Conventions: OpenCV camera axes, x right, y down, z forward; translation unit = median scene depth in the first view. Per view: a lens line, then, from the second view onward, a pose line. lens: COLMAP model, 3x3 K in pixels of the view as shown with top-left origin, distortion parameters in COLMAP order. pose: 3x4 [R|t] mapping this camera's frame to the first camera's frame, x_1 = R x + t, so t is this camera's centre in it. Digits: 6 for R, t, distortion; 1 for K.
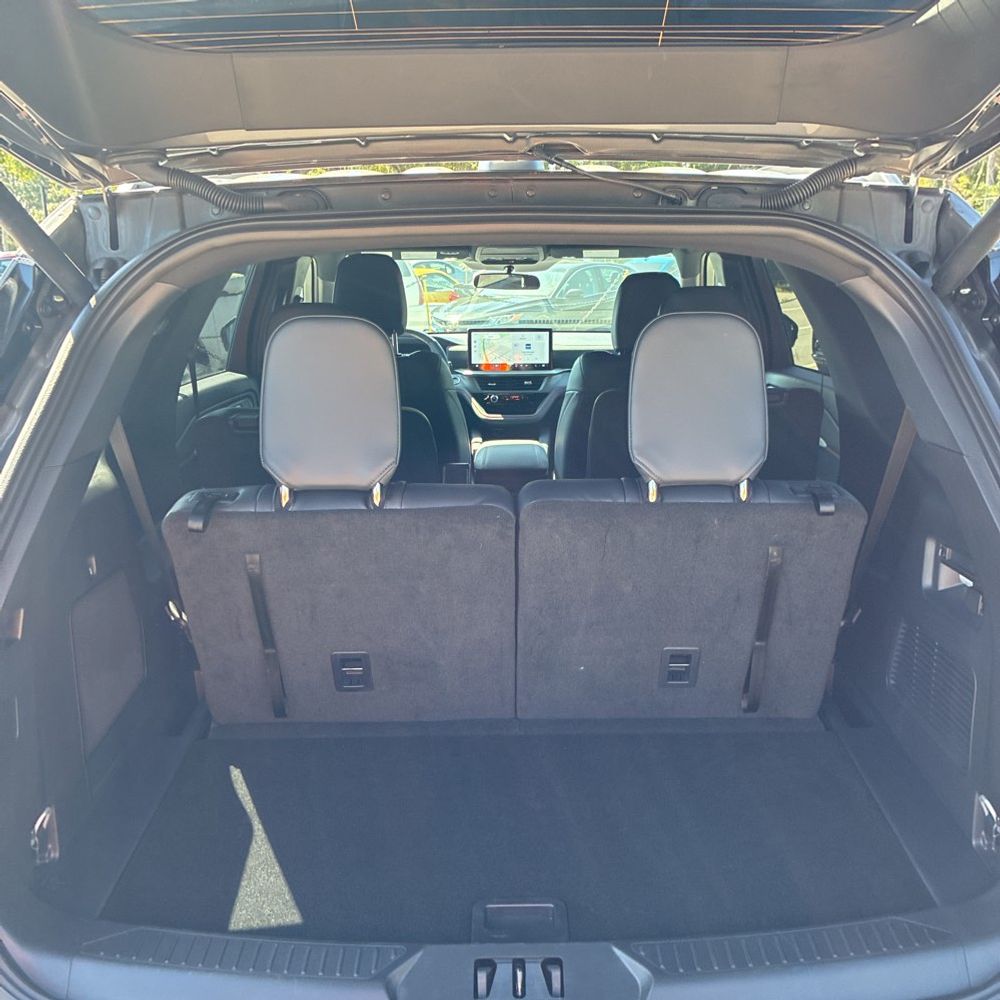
lens RADIAL K [[1015.1, 0, 496.7], [0, 1015.1, 482.3], [0, 0, 1]] dist [0.046850, -0.023435]
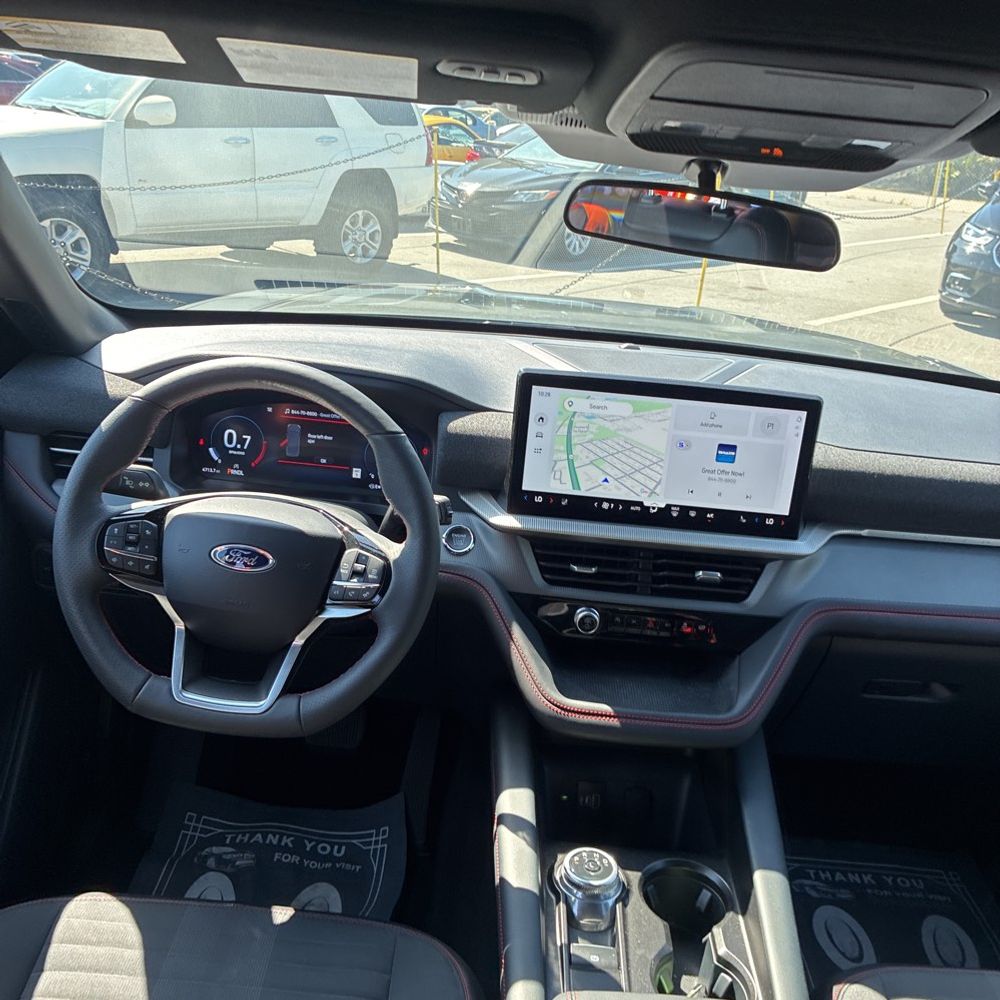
lens RADIAL K [[1000.3, 0, 500.4], [0, 1000.3, 452.8], [0, 0, 1]] dist [0.011211, -0.011834]
pose [[0.994873, 0.099979, 0.015250, -0.036027], [-0.101059, 0.988604, 0.111580, -0.158437], [-0.003921, -0.112549, 0.993638, 0.721595]]
